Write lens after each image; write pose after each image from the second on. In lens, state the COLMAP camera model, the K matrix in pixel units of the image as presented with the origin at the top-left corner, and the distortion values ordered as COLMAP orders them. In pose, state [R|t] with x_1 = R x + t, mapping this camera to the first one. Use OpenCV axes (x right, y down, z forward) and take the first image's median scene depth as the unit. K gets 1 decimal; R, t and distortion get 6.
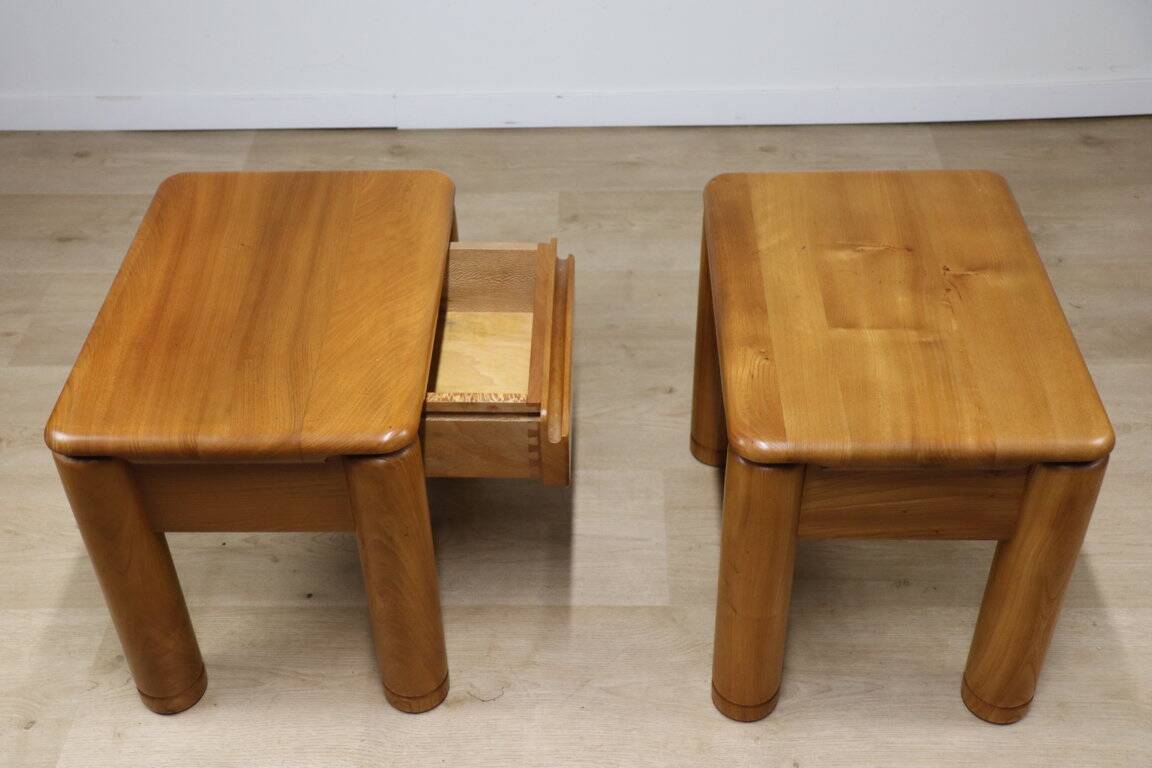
lens RADIAL K [[1370.0, 0, 579.1], [0, 1370.0, 378.6], [0, 0, 1]] dist [0.031637, 0.000000]
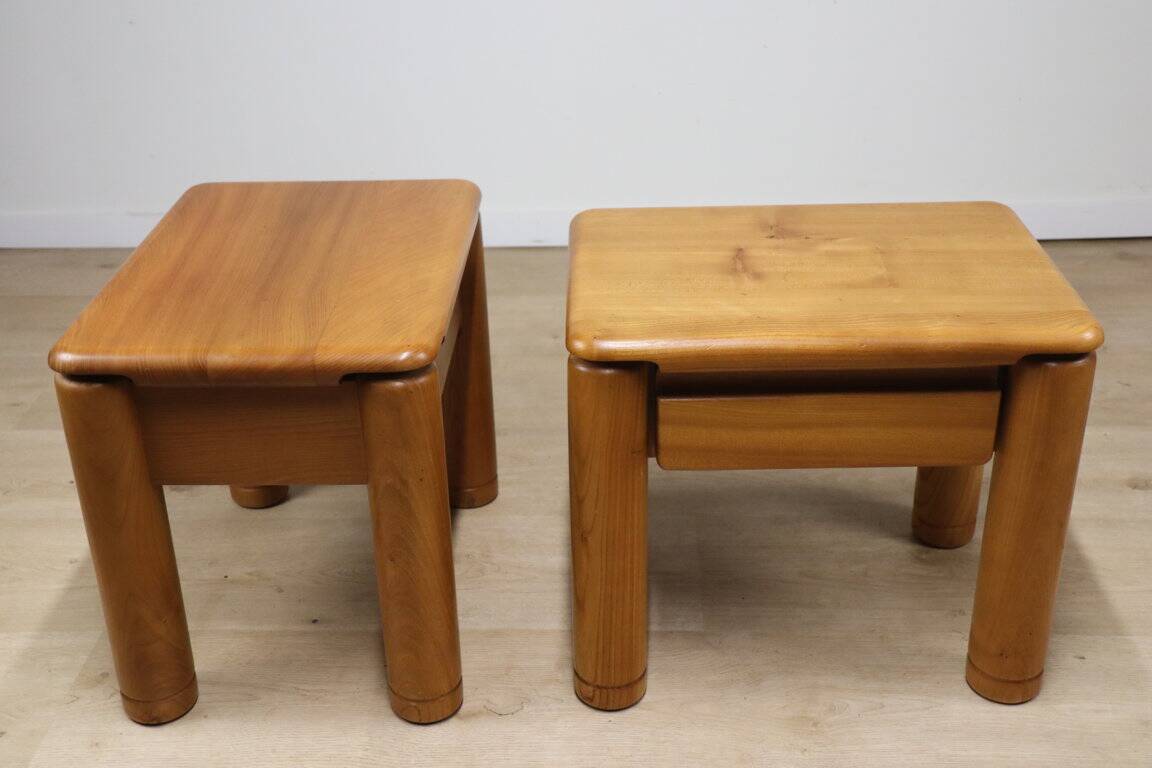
lens RADIAL K [[1407.1, 0, 584.9], [0, 1407.1, 360.5], [0, 0, 1]] dist [0.049856, 0.000000]
pose [[0.999881, 0.005042, -0.014609, -0.001284], [-0.008173, 0.974791, -0.222969, 0.211506], [0.013117, 0.223061, 0.974716, 0.038407]]
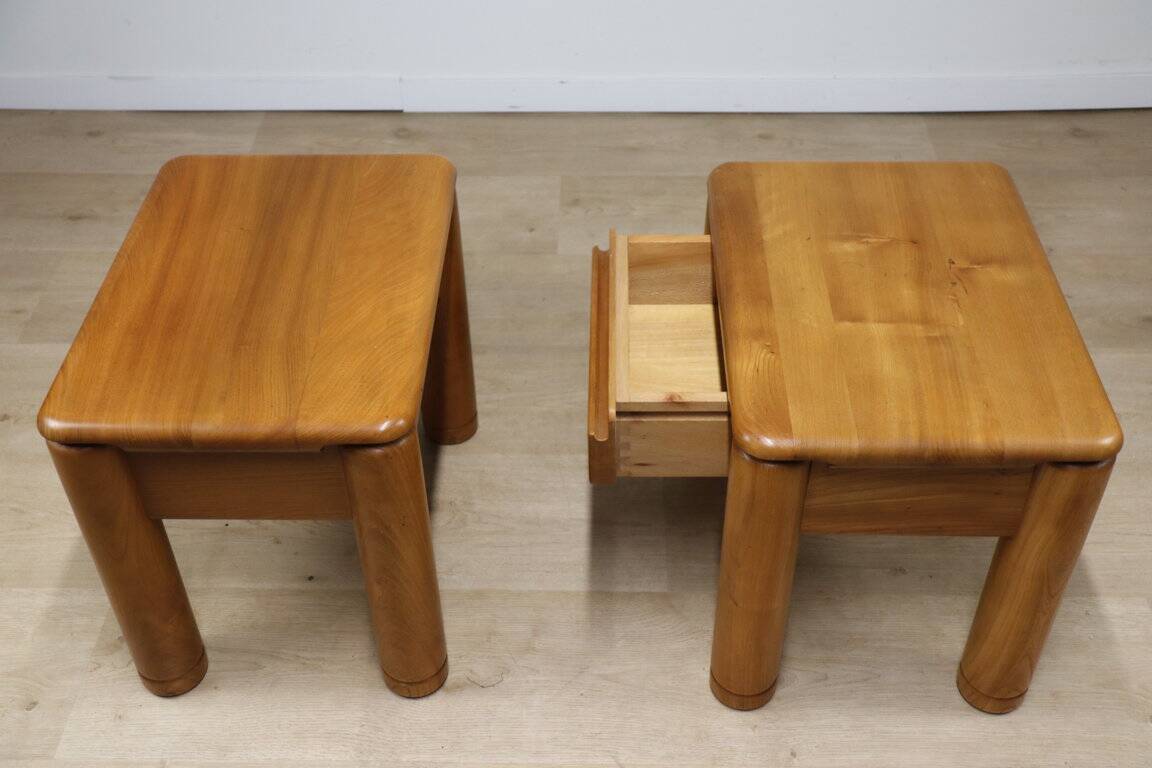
lens RADIAL K [[1281.7, 0, 588.0], [0, 1281.7, 387.3], [0, 0, 1]] dist [0.000617, 0.000000]
pose [[0.999908, 0.009997, 0.009131, -0.003168], [-0.010275, 0.999470, 0.030898, -0.013894], [-0.008817, -0.030989, 0.999481, 0.067701]]
